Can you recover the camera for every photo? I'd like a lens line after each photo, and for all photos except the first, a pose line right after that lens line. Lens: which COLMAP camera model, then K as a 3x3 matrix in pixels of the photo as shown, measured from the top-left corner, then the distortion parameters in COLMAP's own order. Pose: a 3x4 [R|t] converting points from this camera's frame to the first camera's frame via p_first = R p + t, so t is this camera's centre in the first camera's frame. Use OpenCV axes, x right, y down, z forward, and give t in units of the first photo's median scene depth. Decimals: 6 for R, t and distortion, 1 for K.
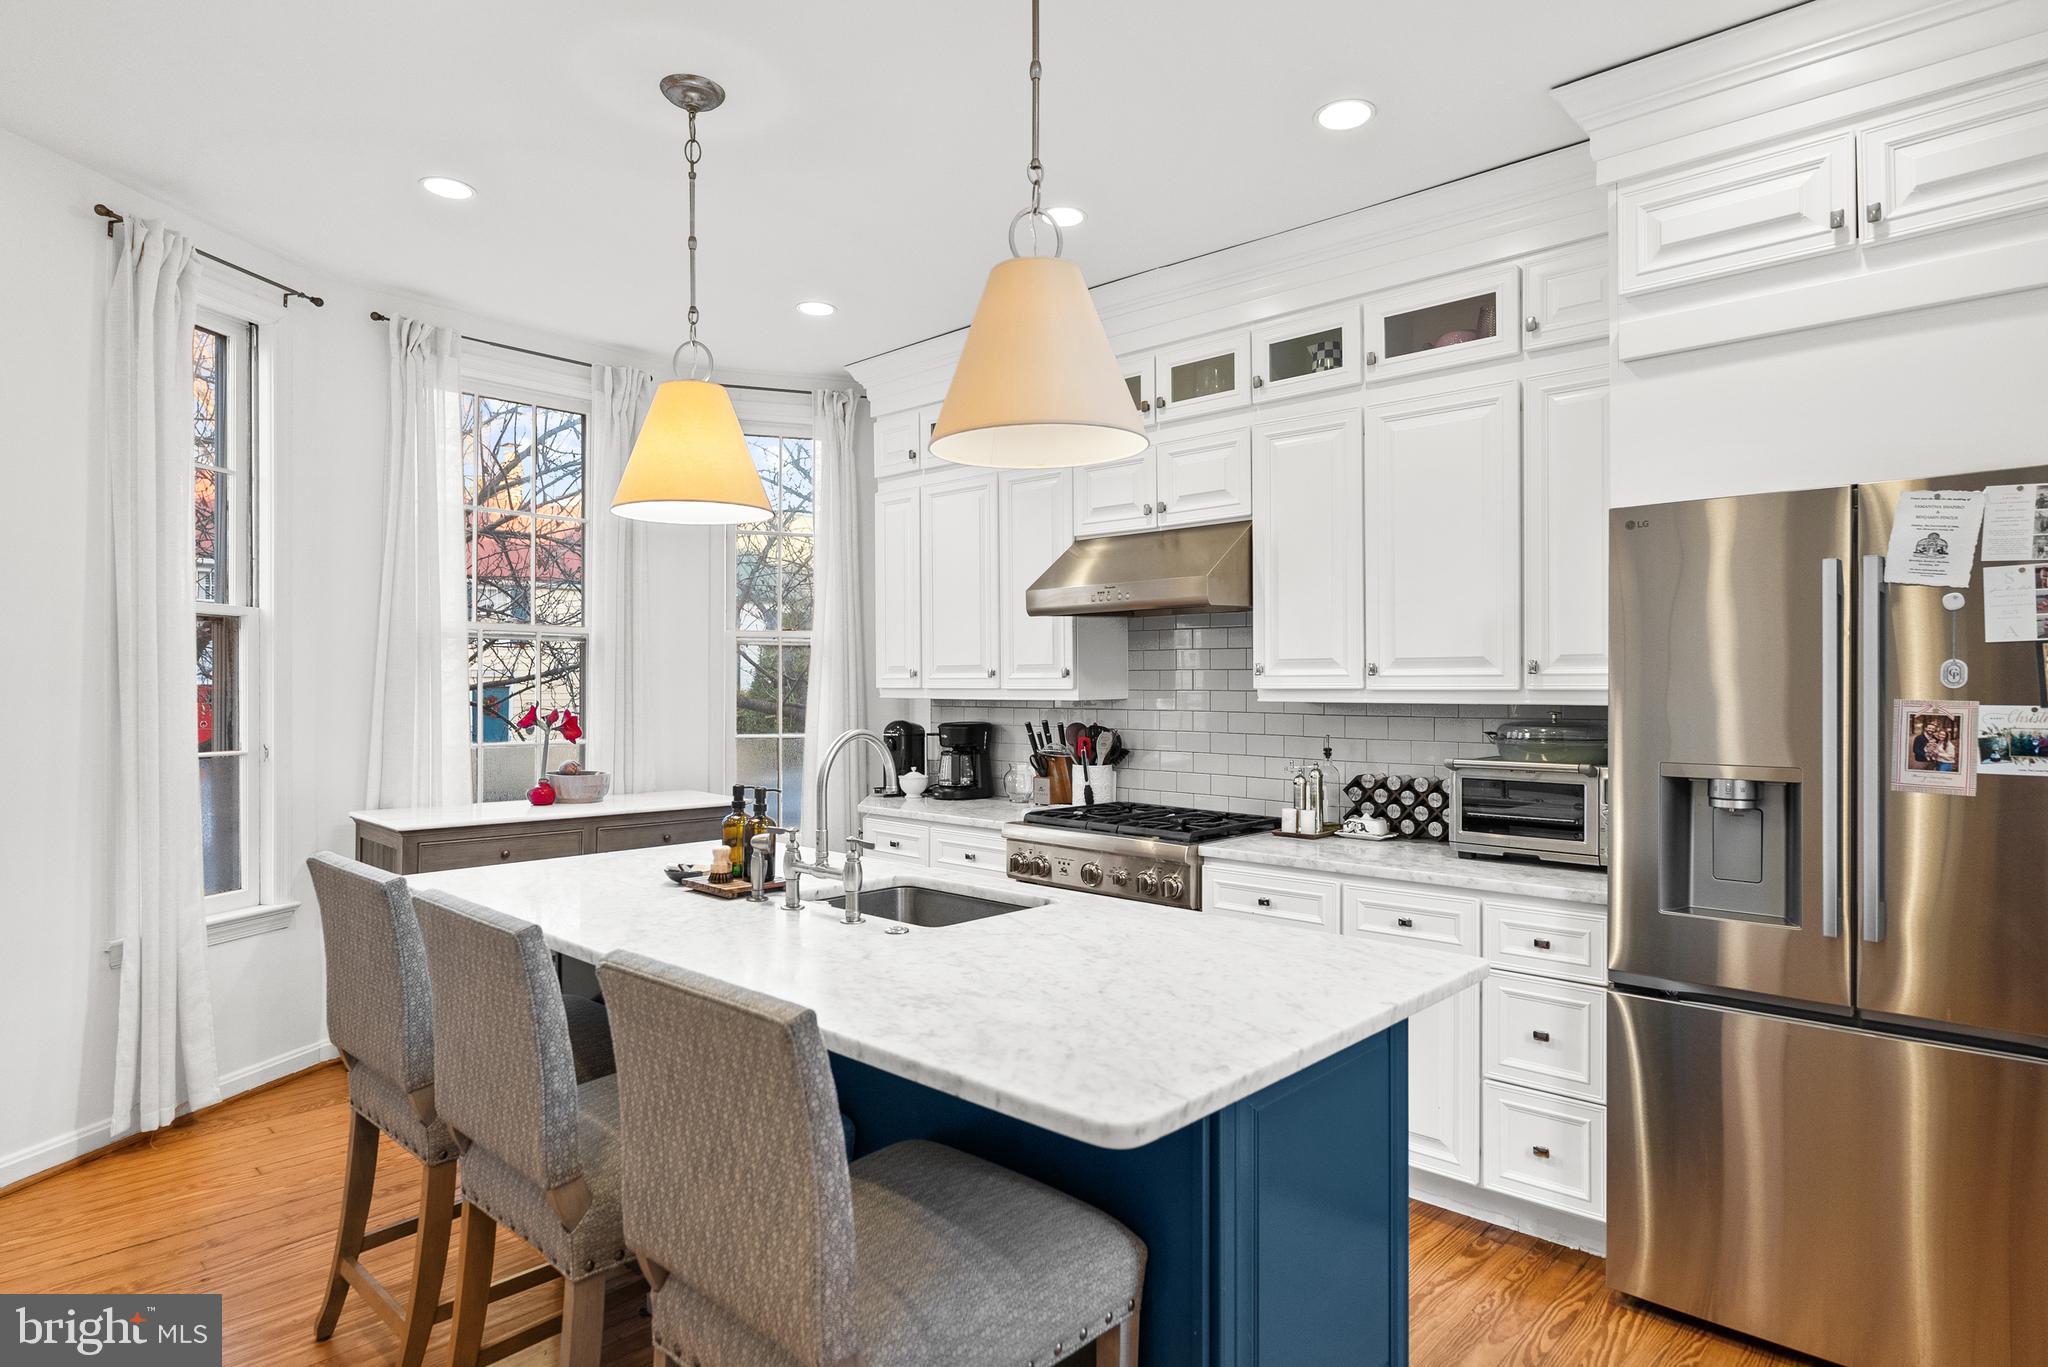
lens RADIAL K [[1147.1, 0, 1024.0], [0, 1147.1, 683.5], [0, 0, 1]] dist [0.006634, 0.000925]
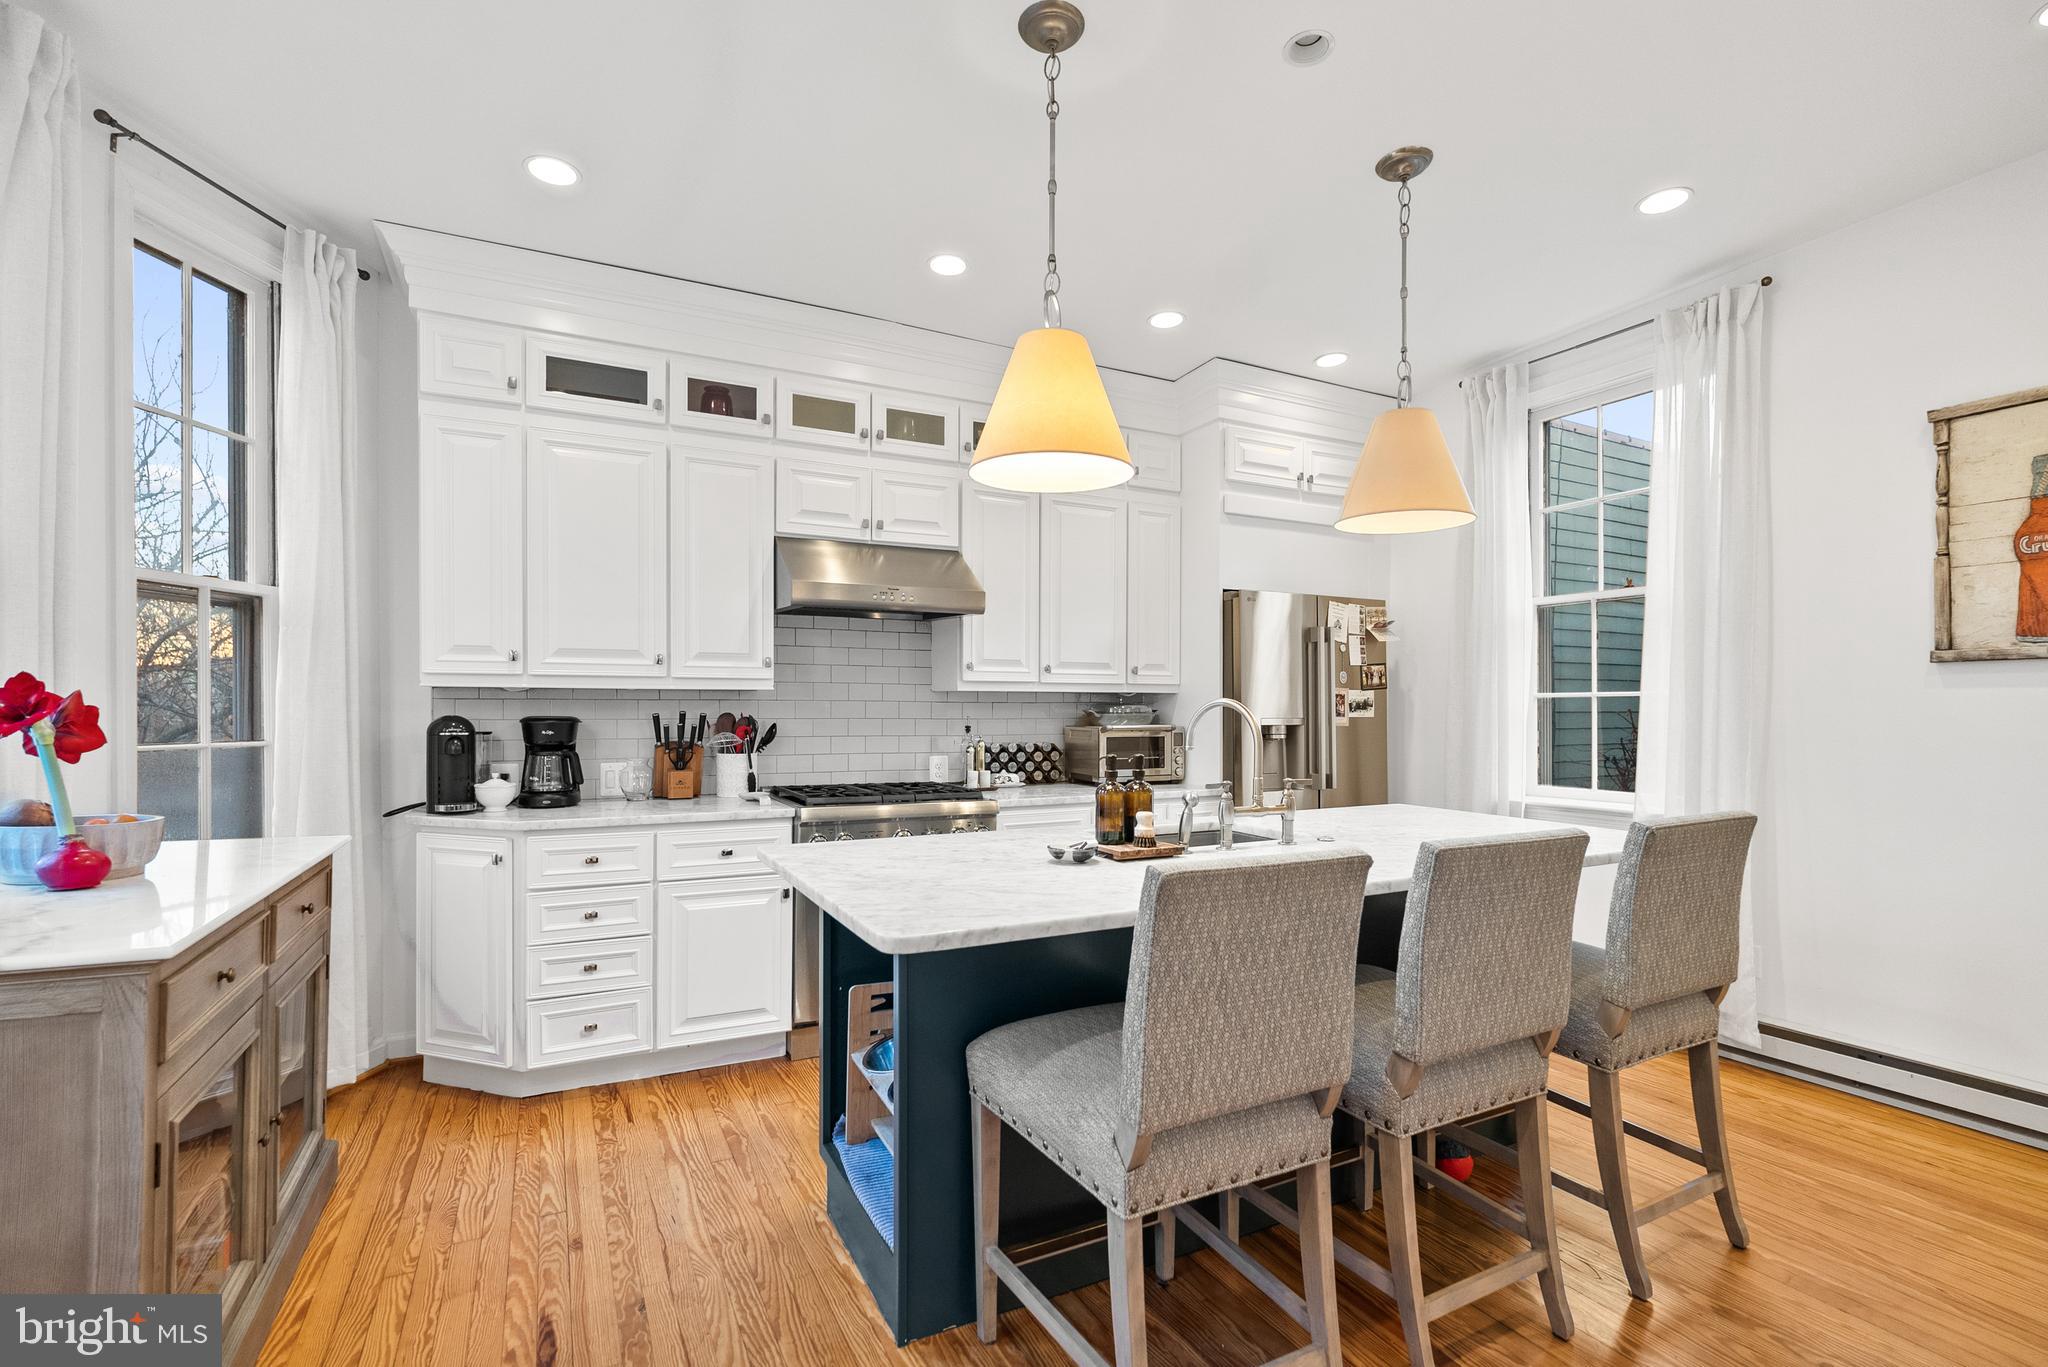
lens RADIAL K [[918.9, 0, 1024.0], [0, 918.9, 683.5], [0, 0, 1]] dist [-0.002888, 0.000016]
pose [[0.336638, 0.022419, 0.941367, -0.785939], [-0.003636, 0.999740, -0.022509, 0.031799], [-0.941627, 0.004154, 0.336632, 0.608081]]
